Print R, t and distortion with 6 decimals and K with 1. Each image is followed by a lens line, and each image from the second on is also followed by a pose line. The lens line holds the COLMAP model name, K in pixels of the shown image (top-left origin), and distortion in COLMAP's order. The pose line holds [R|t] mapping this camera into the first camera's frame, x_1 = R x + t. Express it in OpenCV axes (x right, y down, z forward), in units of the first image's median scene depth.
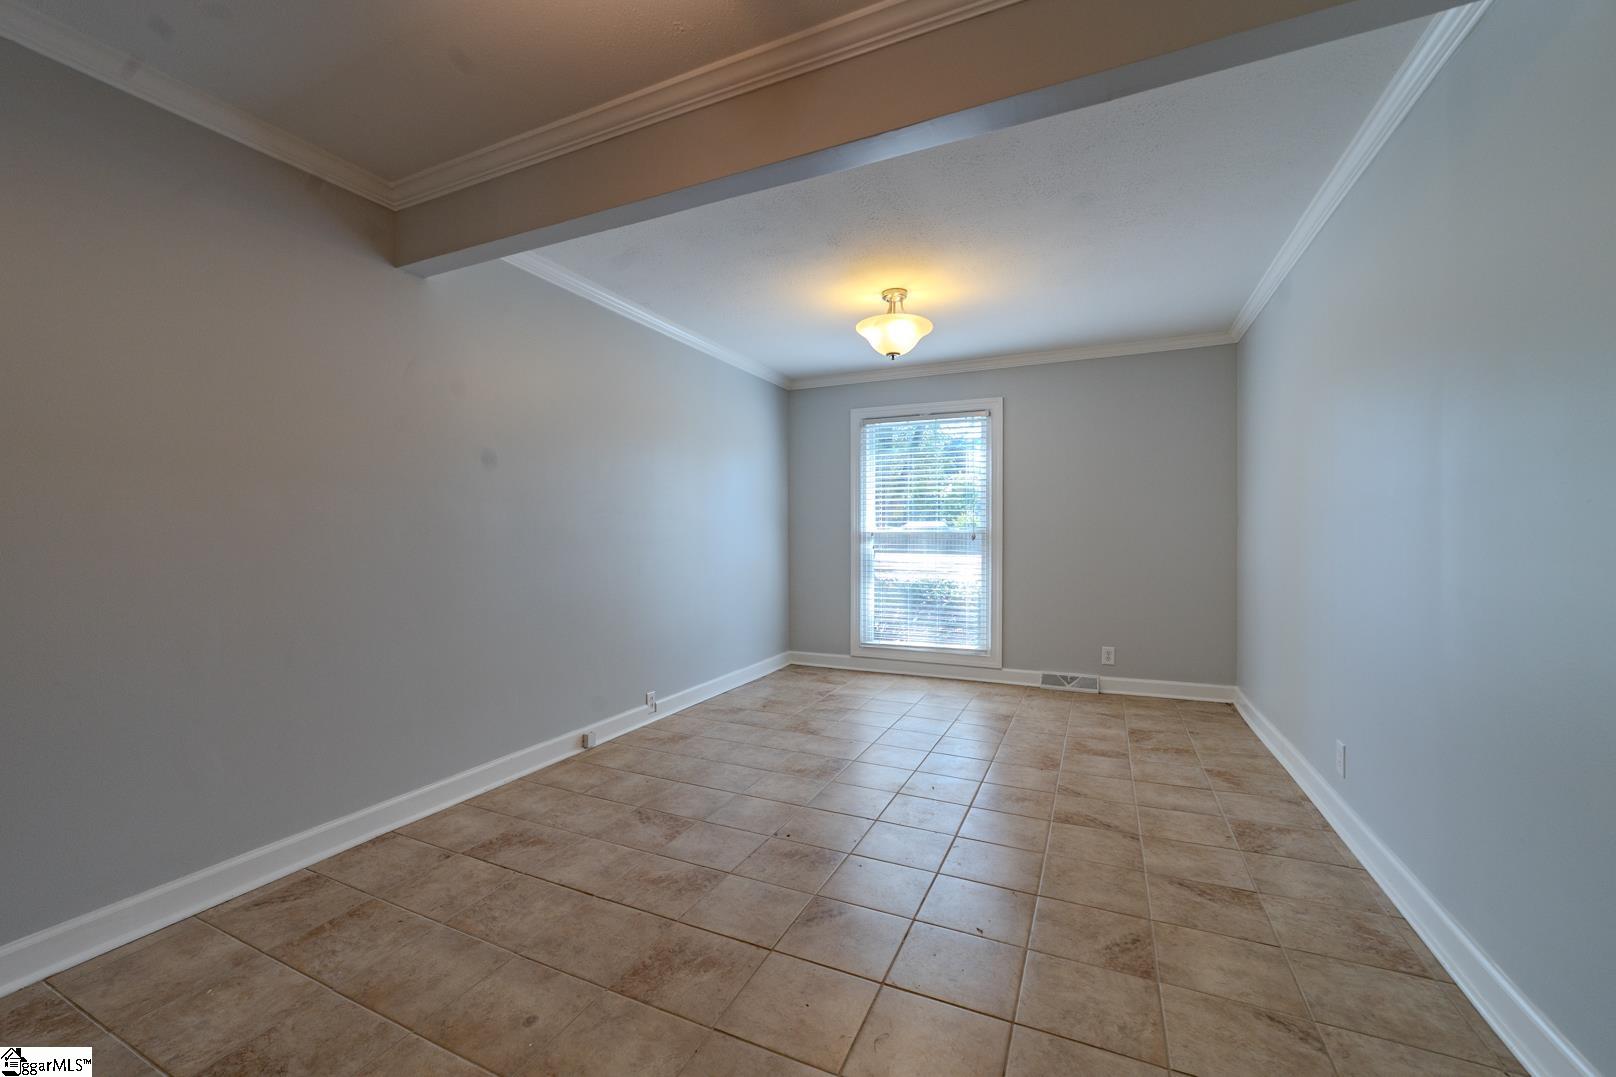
lens RADIAL K [[667.2, 0, 772.8], [0, 667.2, 542.7], [0, 0, 1]] dist [-0.000335, 0.000244]
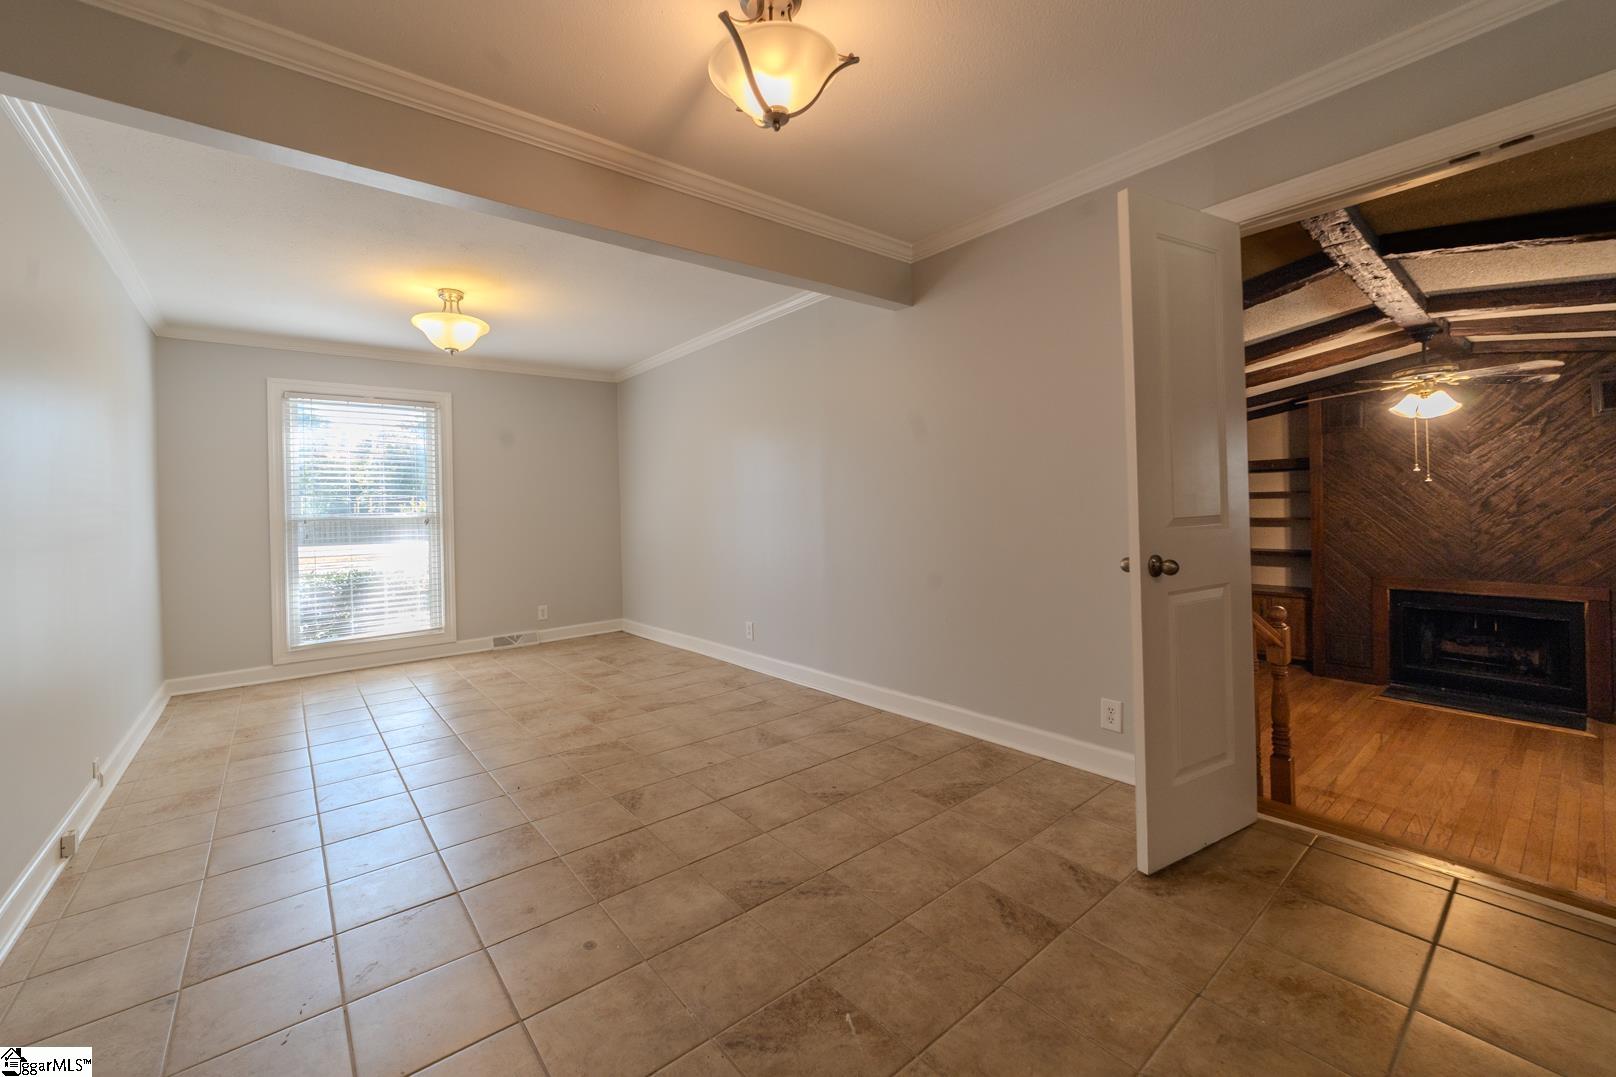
lens RADIAL K [[641.4, 0, 770.1], [0, 641.4, 507.4], [0, 0, 1]] dist [-0.017215, 0.006581]
pose [[0.441272, -0.004754, 0.897361, -0.393790], [0.036394, 0.999258, -0.012602, 0.001462], [-0.896635, 0.038219, 0.441117, 0.075102]]
